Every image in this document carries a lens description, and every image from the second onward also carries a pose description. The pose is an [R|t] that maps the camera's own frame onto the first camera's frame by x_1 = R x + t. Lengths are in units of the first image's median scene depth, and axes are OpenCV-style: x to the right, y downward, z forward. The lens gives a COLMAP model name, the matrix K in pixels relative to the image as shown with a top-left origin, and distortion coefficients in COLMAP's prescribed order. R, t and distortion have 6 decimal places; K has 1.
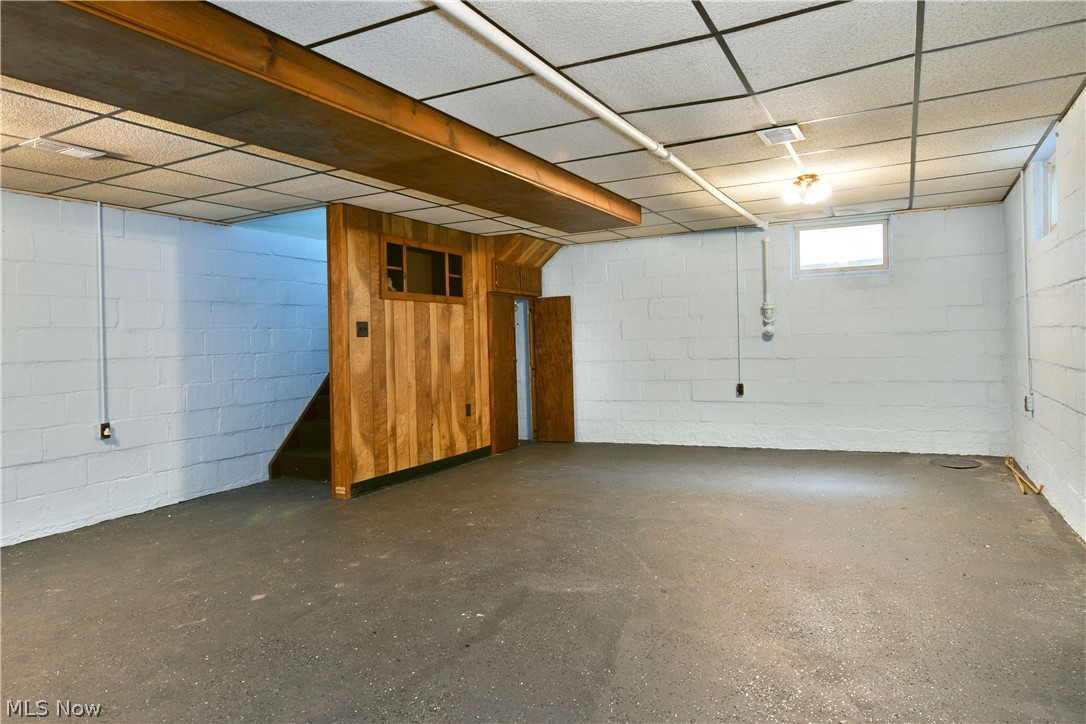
lens RADIAL K [[666.0, 0, 541.8], [0, 666.0, 352.5], [0, 0, 1]] dist [-0.016882, -0.000956]
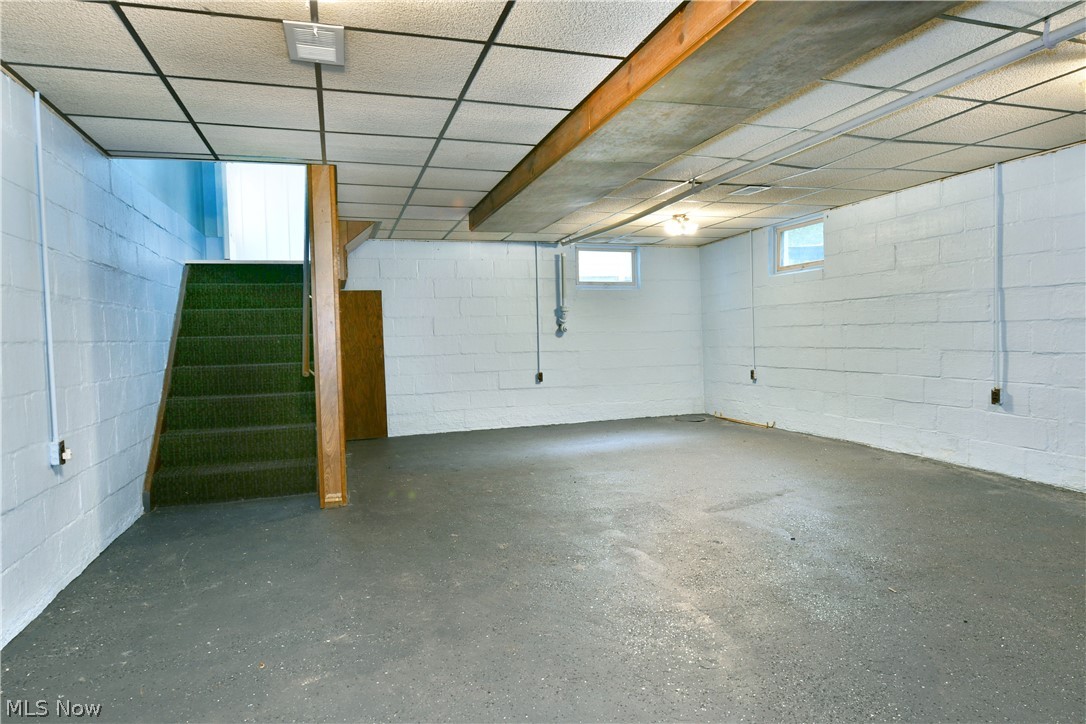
lens RADIAL K [[666.0, 0, 535.5], [0, 666.0, 372.0], [0, 0, 1]] dist [-0.016882, -0.000956]
pose [[0.705439, -0.021865, 0.708433, -0.543250], [0.013094, 0.999756, 0.017817, 0.023476], [-0.708650, -0.003293, 0.705553, 0.151432]]
